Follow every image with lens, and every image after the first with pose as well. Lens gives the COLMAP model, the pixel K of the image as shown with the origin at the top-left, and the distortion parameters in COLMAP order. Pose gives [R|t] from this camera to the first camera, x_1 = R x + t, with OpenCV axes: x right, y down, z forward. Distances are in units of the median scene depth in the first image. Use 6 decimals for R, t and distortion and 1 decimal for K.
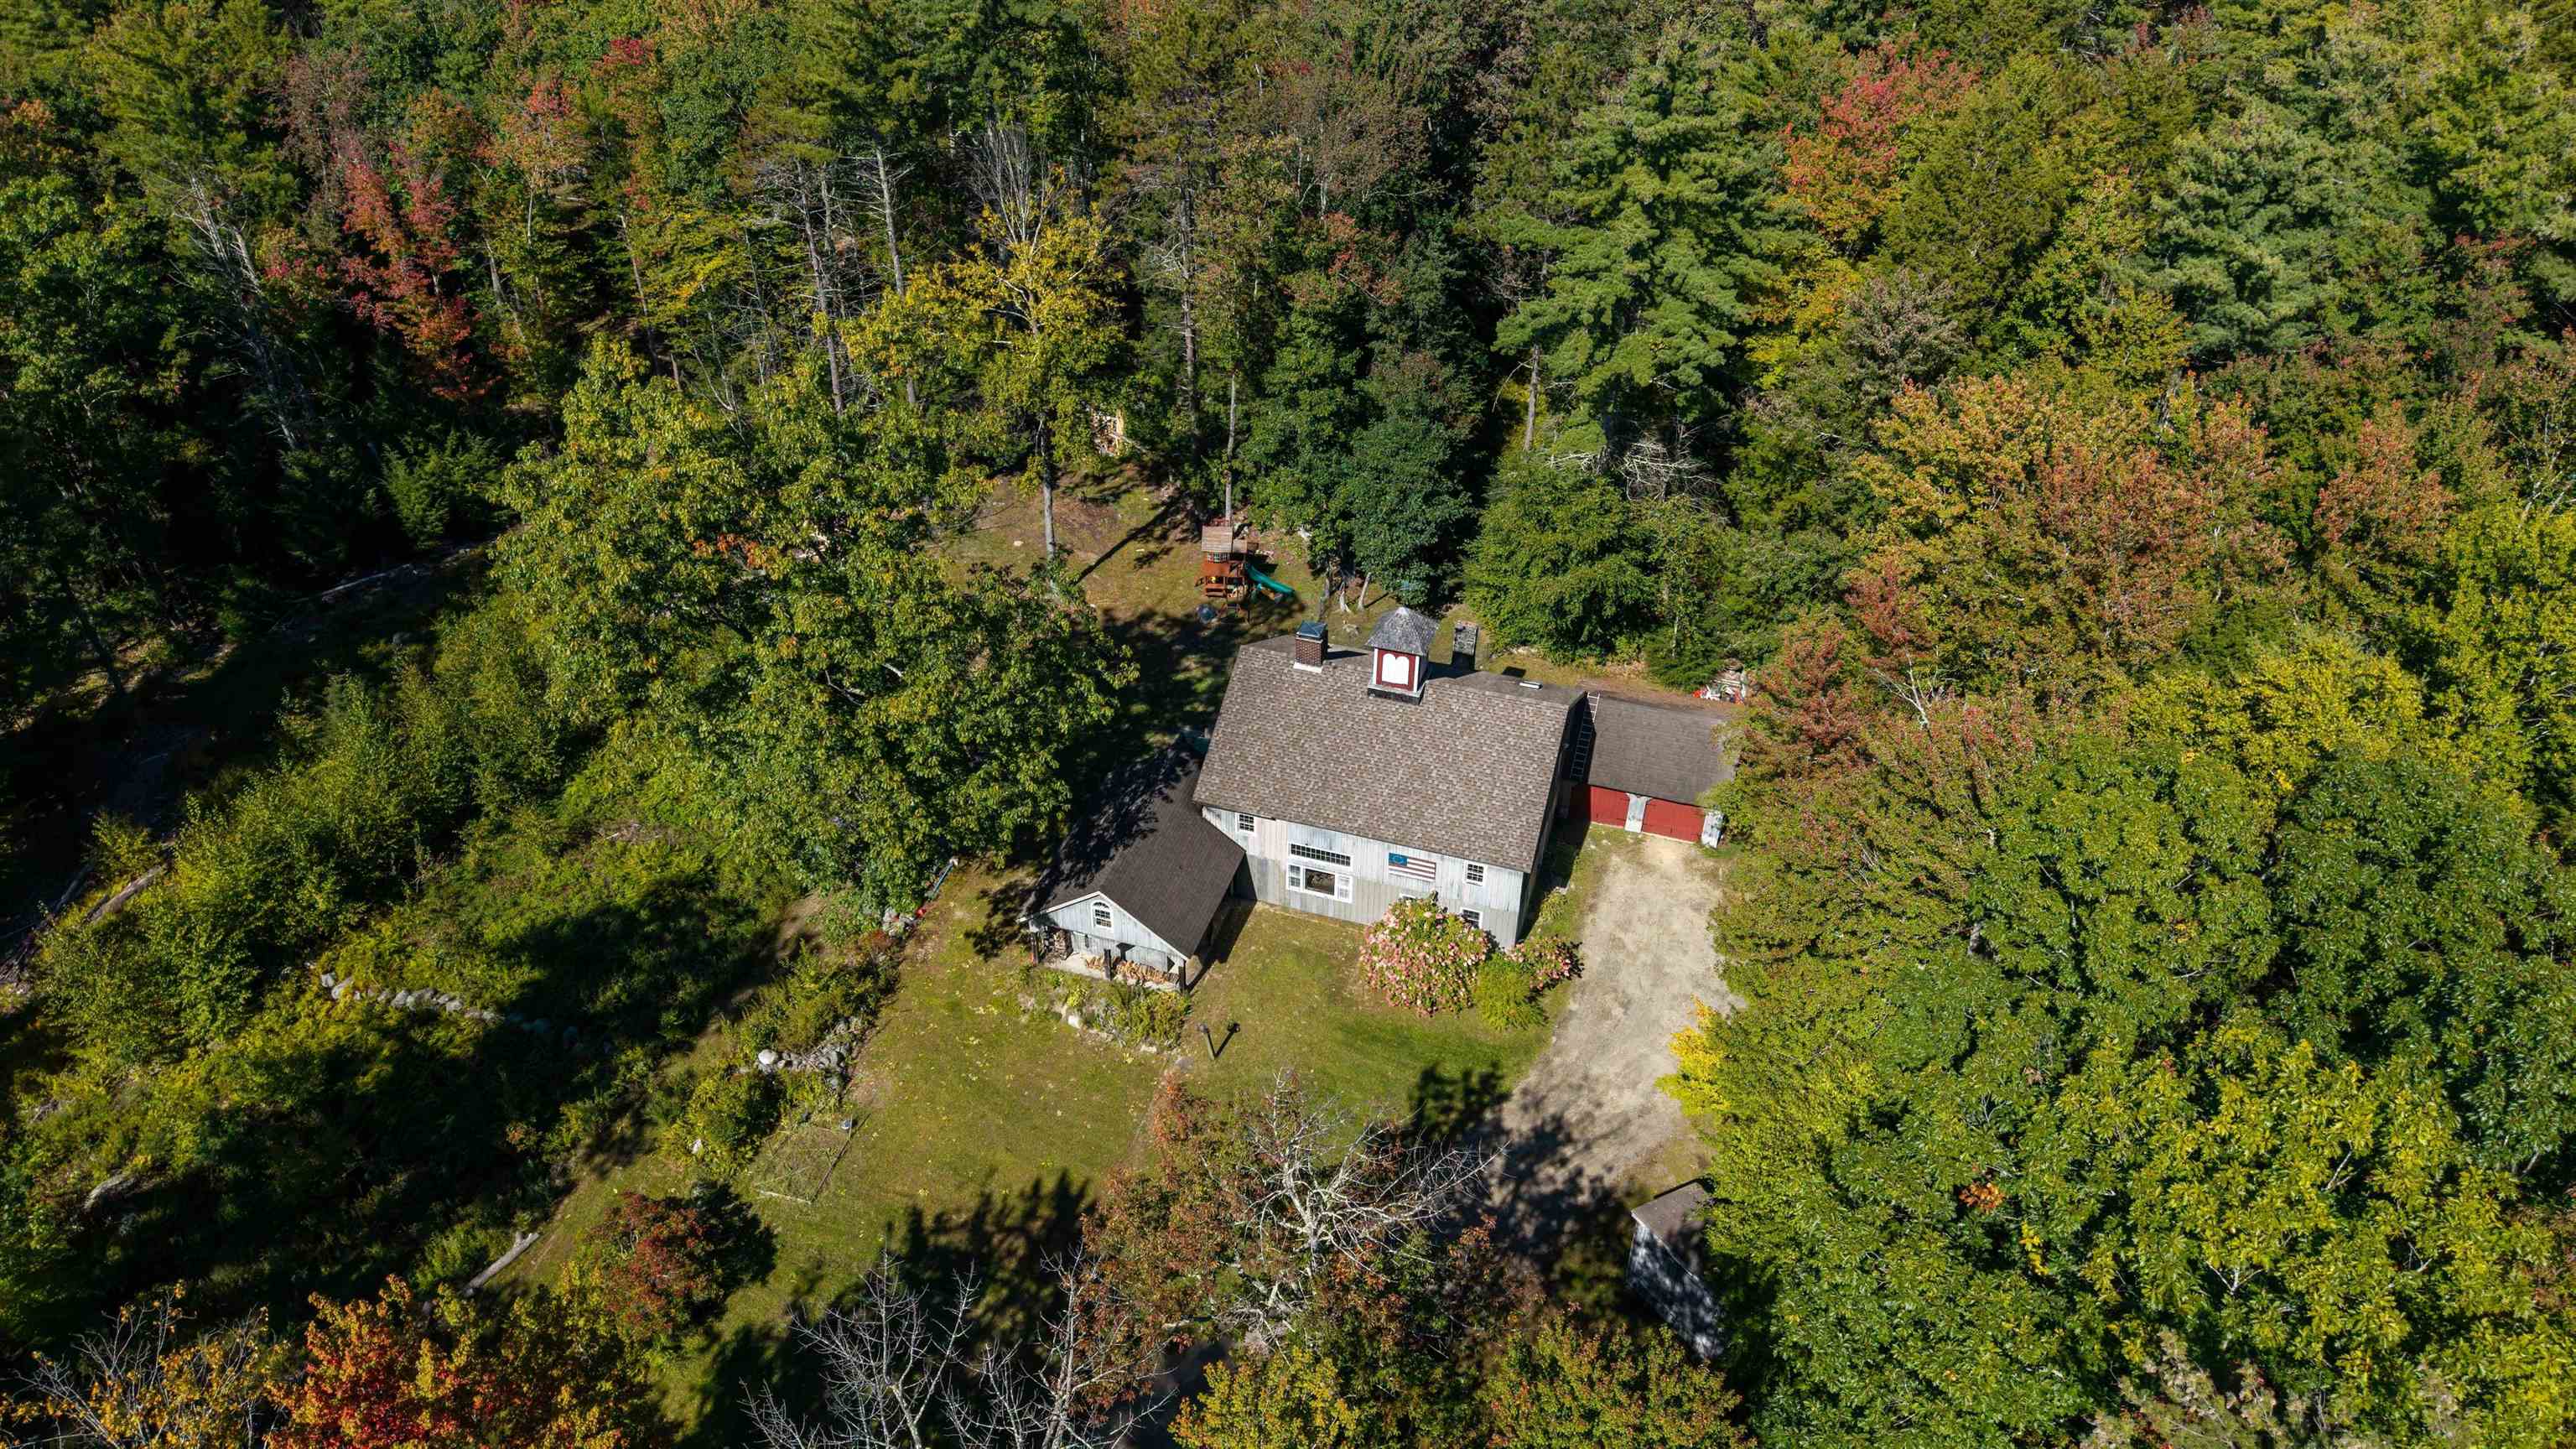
lens RADIAL K [[1687.3, 0, 1246.0], [0, 1687.3, 693.5], [0, 0, 1]] dist [0.111694, 0.000872]
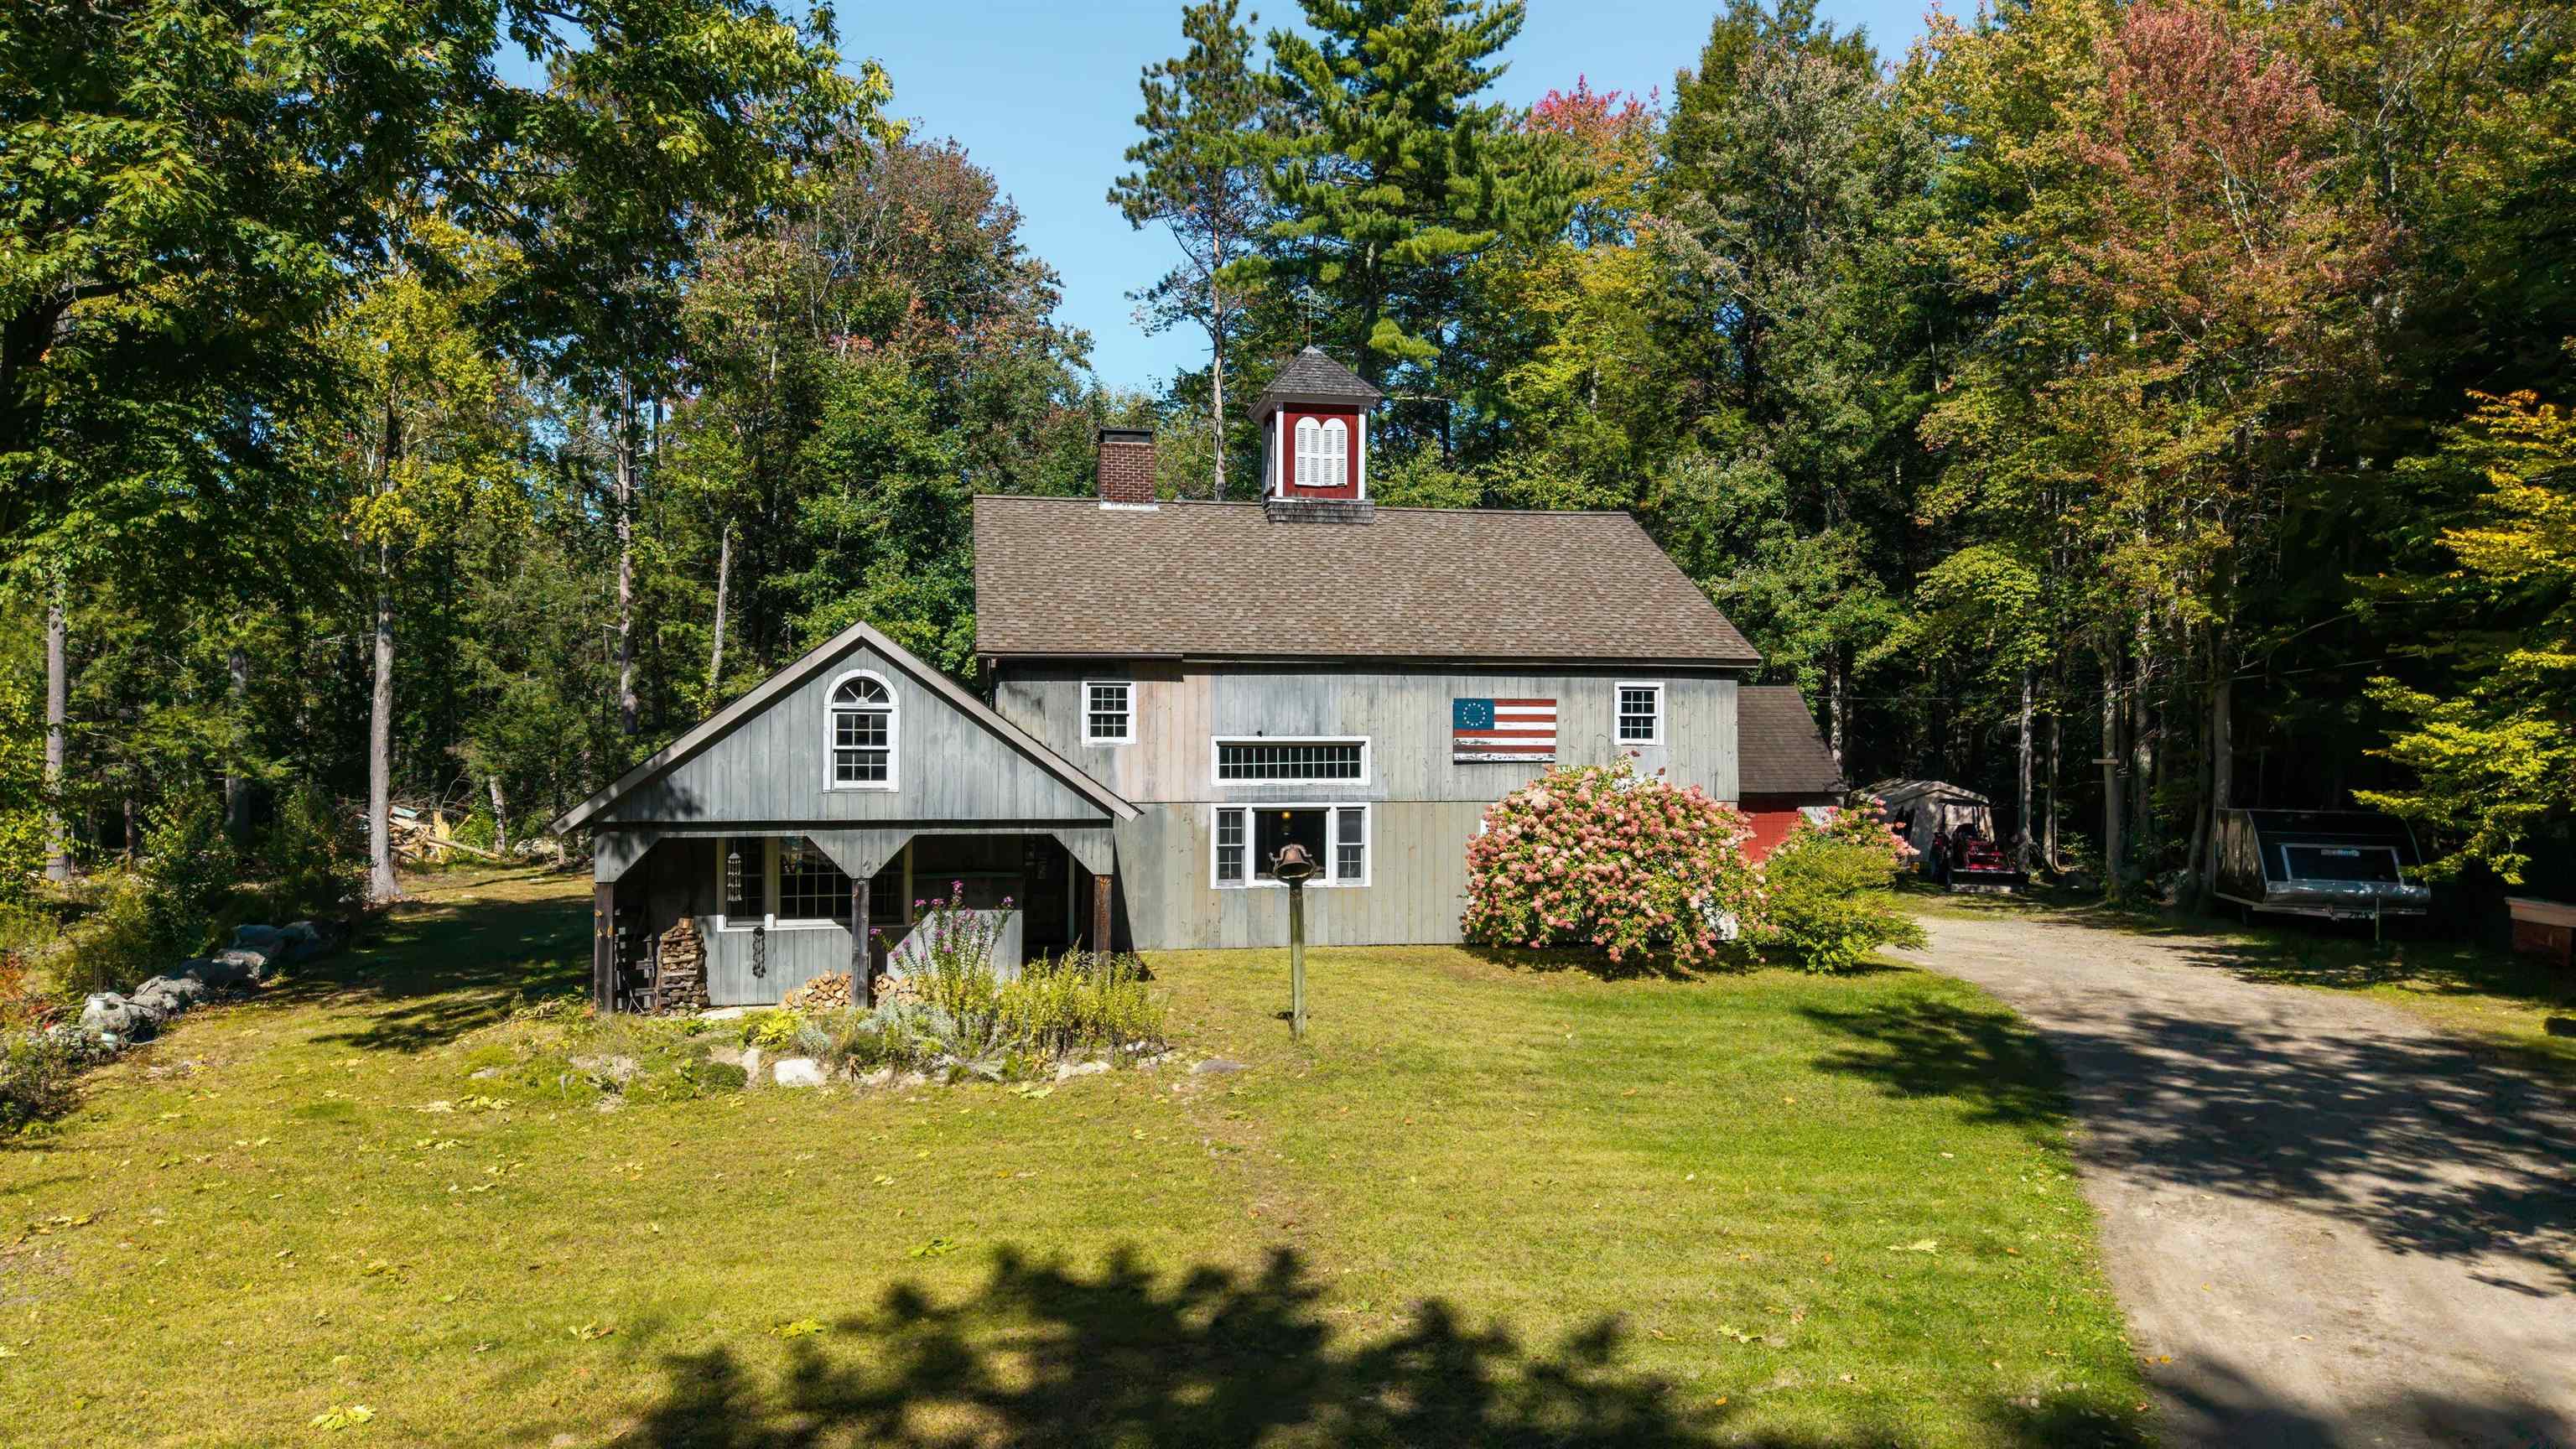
lens RADIAL K [[1736.5, 0, 1288.4], [0, 1736.5, 731.8], [0, 0, 1]] dist [0.036946, -0.021141]
pose [[0.876237, 0.003158, 0.481870, -0.169911], [0.280928, 0.809119, -0.516145, 0.319623], [-0.391520, 0.587636, 0.708093, 0.692858]]
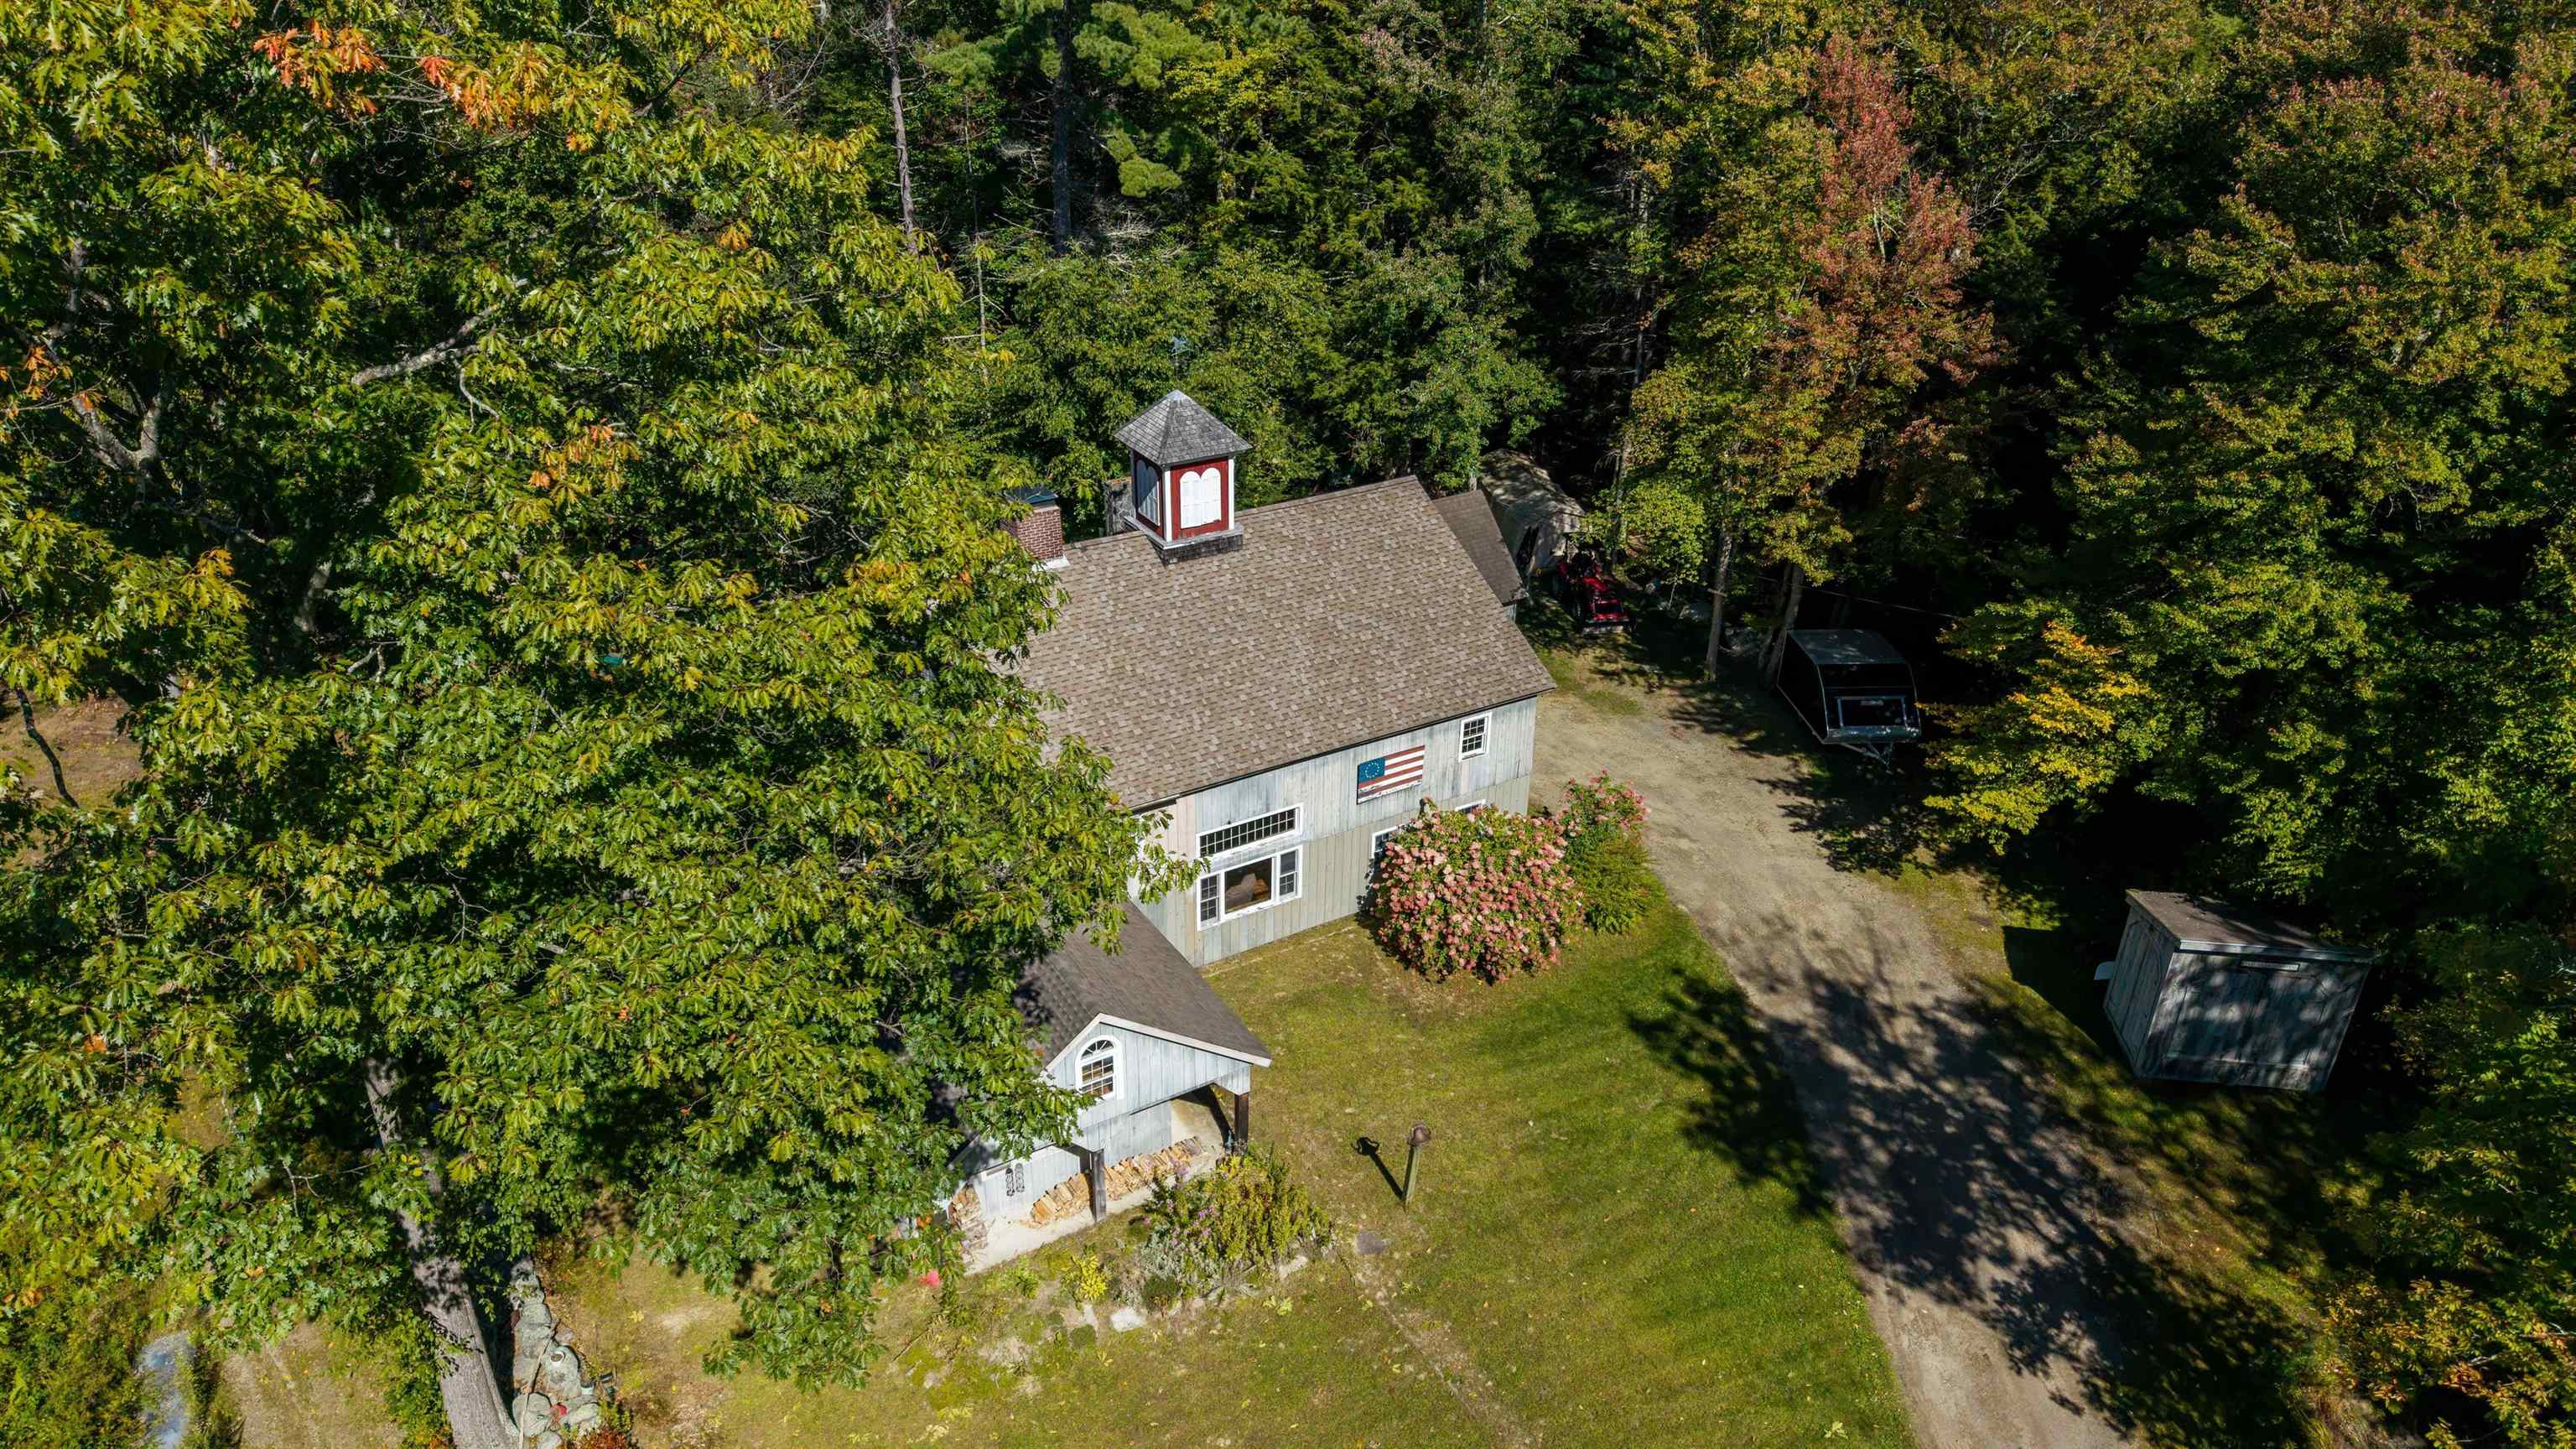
lens RADIAL K [[1736.5, 0, 1288.7], [0, 1736.5, 705.5], [0, 0, 1]] dist [0.036946, -0.021141]
pose [[0.651245, -0.342112, 0.677376, -0.329472], [0.437294, 0.898696, 0.033466, 0.044353], [-0.620204, 0.274418, 0.734875, 0.559840]]
